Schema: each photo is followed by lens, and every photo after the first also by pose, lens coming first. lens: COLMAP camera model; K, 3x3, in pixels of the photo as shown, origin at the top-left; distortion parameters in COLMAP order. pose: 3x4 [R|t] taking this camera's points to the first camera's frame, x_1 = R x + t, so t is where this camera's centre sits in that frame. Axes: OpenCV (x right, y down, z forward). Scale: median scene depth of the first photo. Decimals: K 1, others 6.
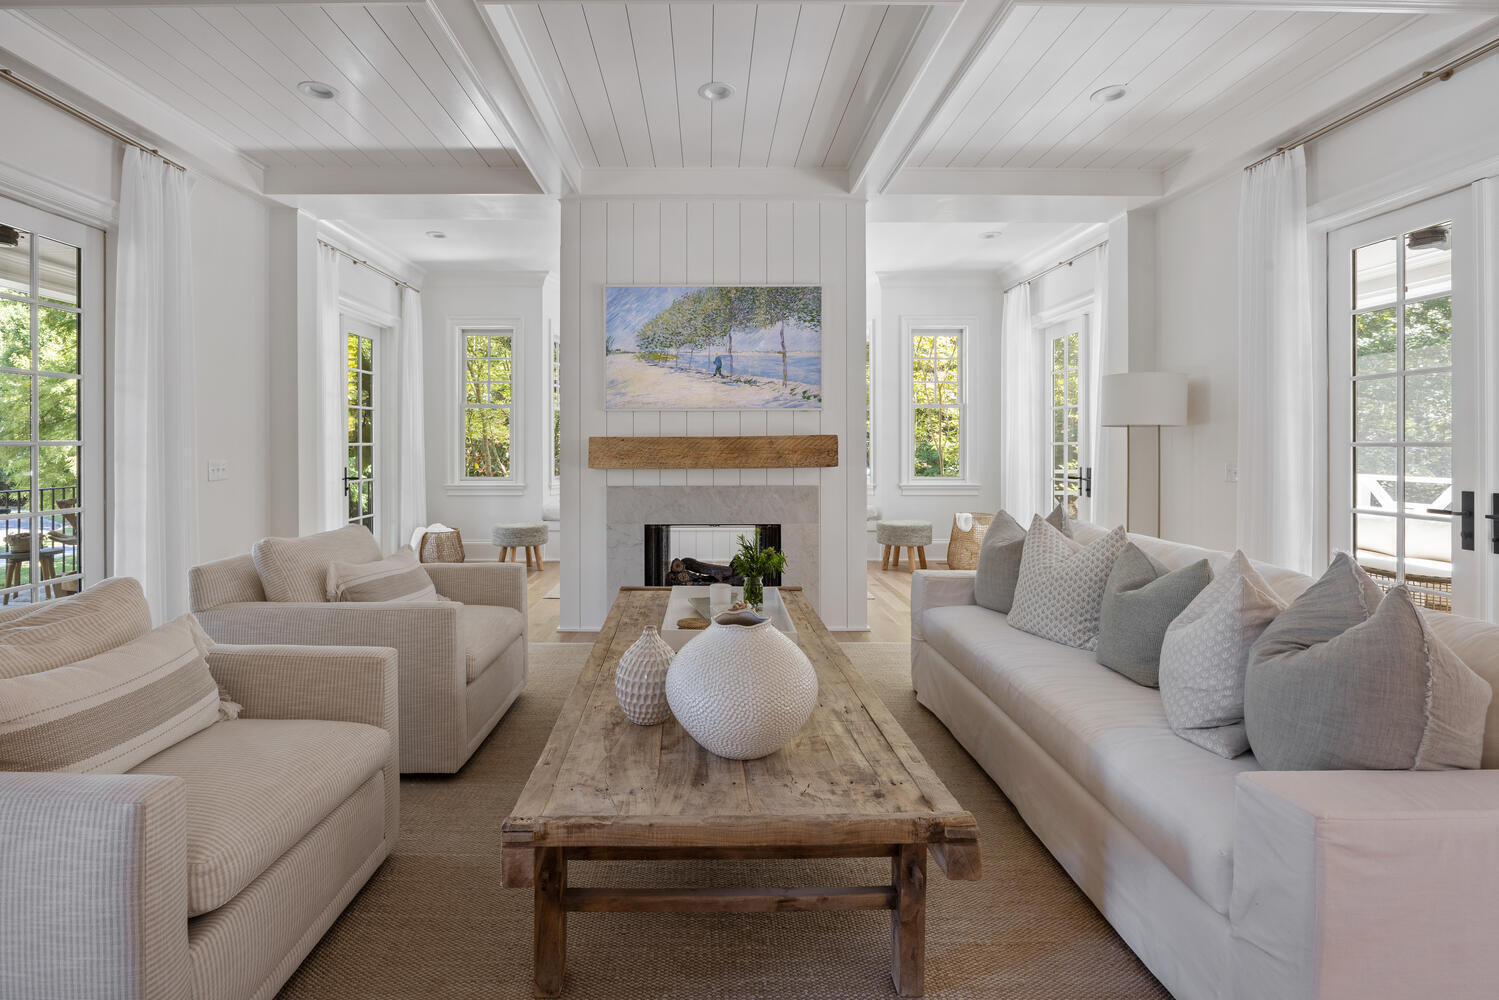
lens RADIAL K [[684.7, 0, 746.0], [0, 684.7, 449.6], [0, 0, 1]] dist [-0.001990, 0.000102]
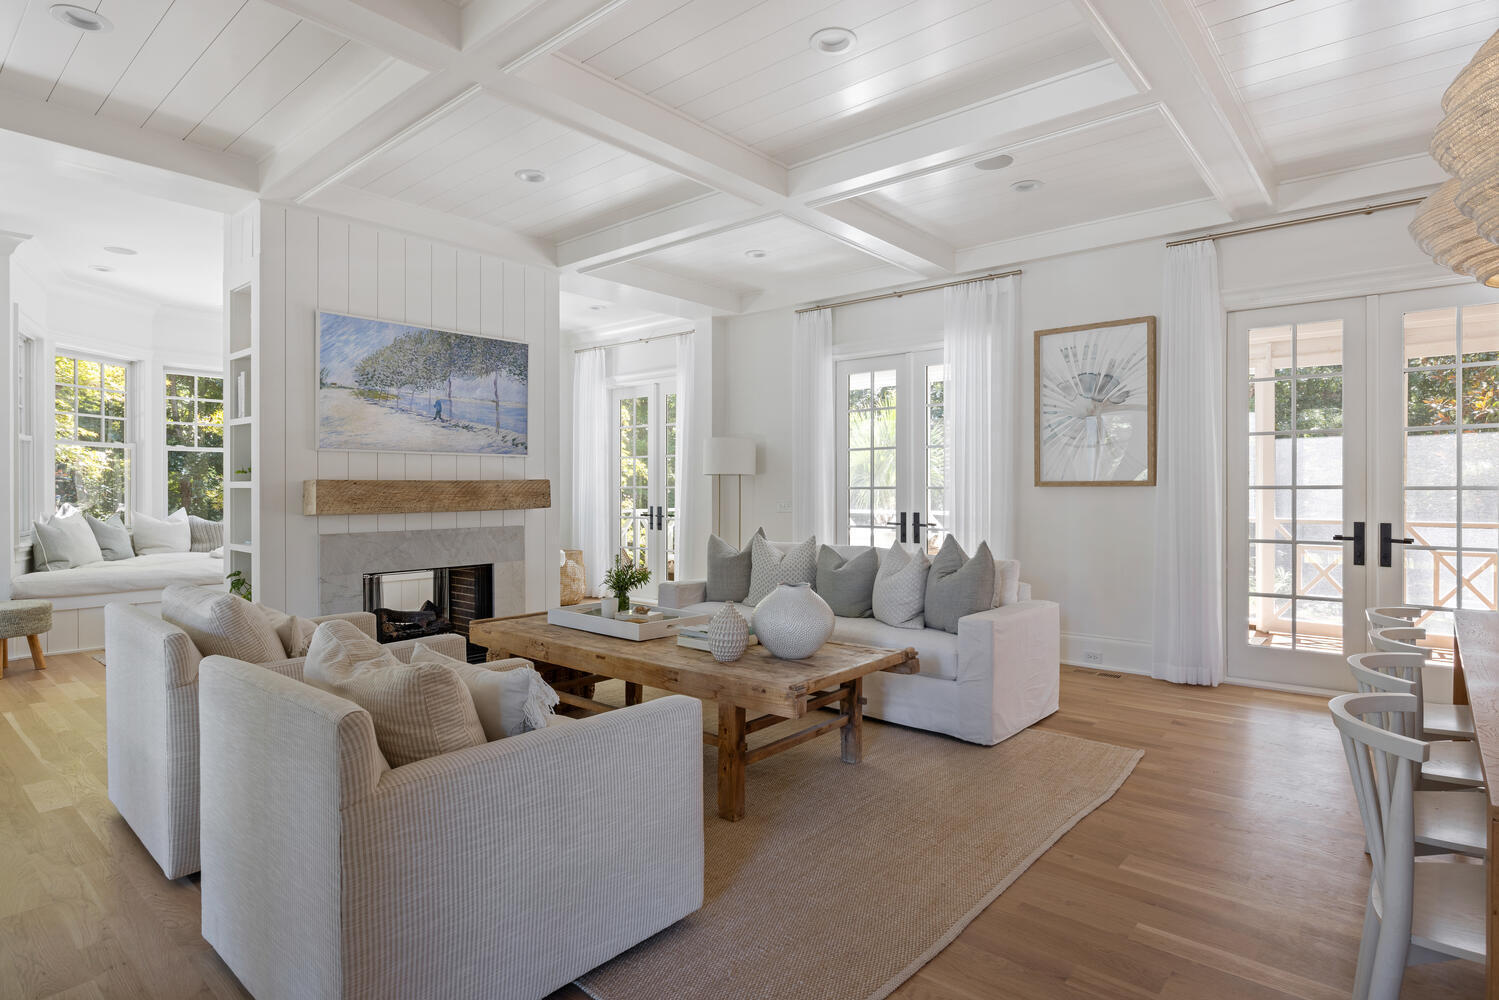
lens RADIAL K [[787.5, 0, 749.5], [0, 787.5, 500.0], [0, 0, 1]] dist [0.029981, -0.000002]
pose [[0.668287, -0.011653, 0.743812, -0.600099], [0.006013, 0.999929, 0.010264, 0.000839], [-0.743879, -0.002386, 0.668310, -0.112676]]
